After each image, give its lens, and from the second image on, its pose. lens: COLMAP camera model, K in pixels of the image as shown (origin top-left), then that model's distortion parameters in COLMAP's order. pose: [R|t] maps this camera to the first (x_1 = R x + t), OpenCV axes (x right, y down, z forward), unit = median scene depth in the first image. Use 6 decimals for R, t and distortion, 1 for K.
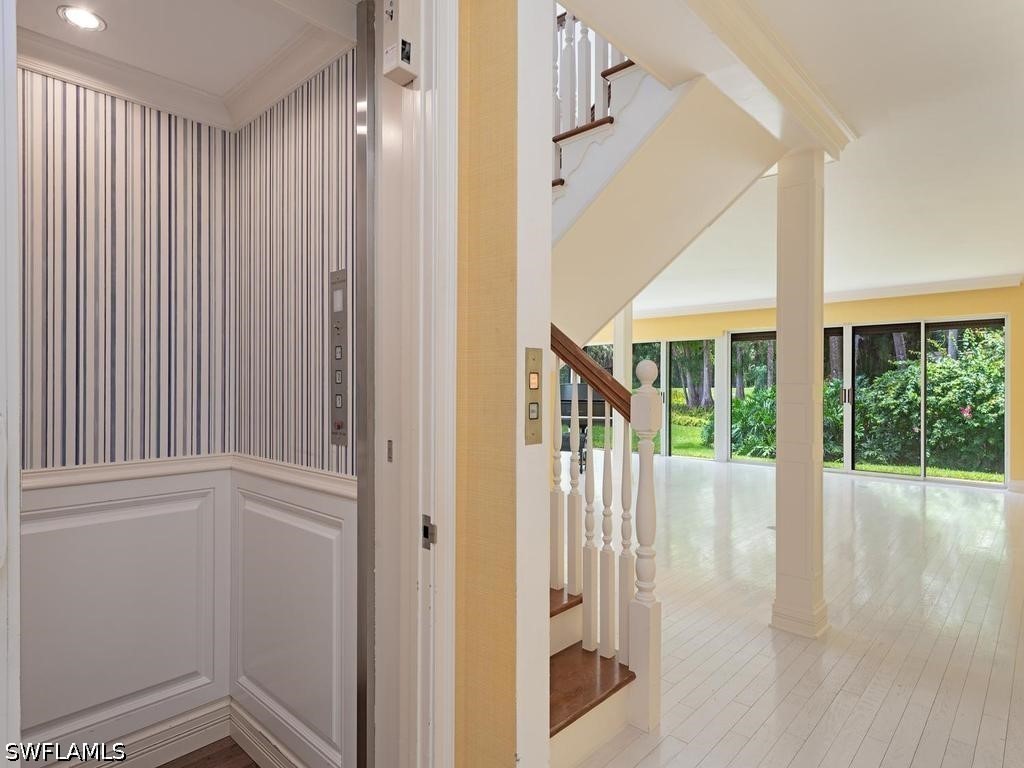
lens RADIAL K [[587.1, 0, 514.5], [0, 587.1, 388.9], [0, 0, 1]] dist [-0.007994, -0.001581]
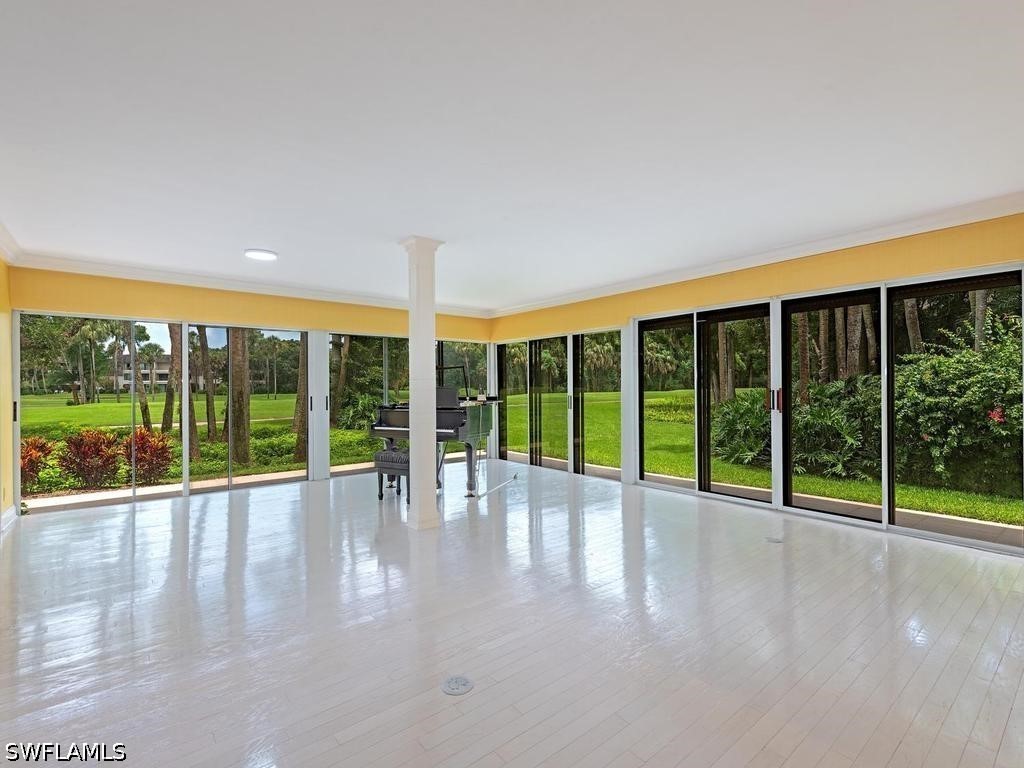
lens RADIAL K [[493.9, 0, 512.0], [0, 493.9, 386.9], [0, 0, 1]] dist [0.002300, 0.000956]
pose [[0.990783, -0.012205, -0.134905, 0.206860], [0.011097, 0.999898, -0.008959, -0.001441], [0.135000, 0.007379, 0.990818, 0.228851]]
